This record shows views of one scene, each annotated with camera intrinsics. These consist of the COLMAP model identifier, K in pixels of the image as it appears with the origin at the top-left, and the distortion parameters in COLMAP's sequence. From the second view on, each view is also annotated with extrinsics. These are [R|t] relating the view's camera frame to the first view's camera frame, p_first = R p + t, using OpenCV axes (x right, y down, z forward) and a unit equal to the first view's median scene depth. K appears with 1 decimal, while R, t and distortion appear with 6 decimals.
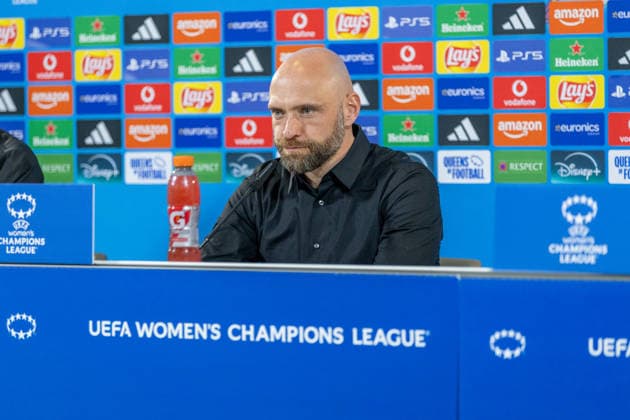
lens RADIAL K [[3999.0, 0, 315.0], [0, 3999.0, 210.0], [0, 0, 1]] dist [0.158083, -12.584203]
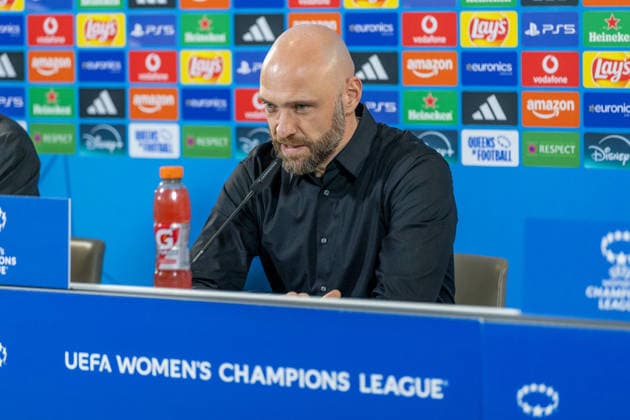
lens RADIAL K [[3318.6, 0, 315.0], [0, 3318.6, 210.0], [0, 0, 1]] dist [0.139442, -9.534572]
pose [[0.999857, 0.002109, -0.016795, 0.009850], [-0.001230, 0.998639, 0.052149, -0.036957], [0.016882, -0.052121, 0.998498, 0.233883]]
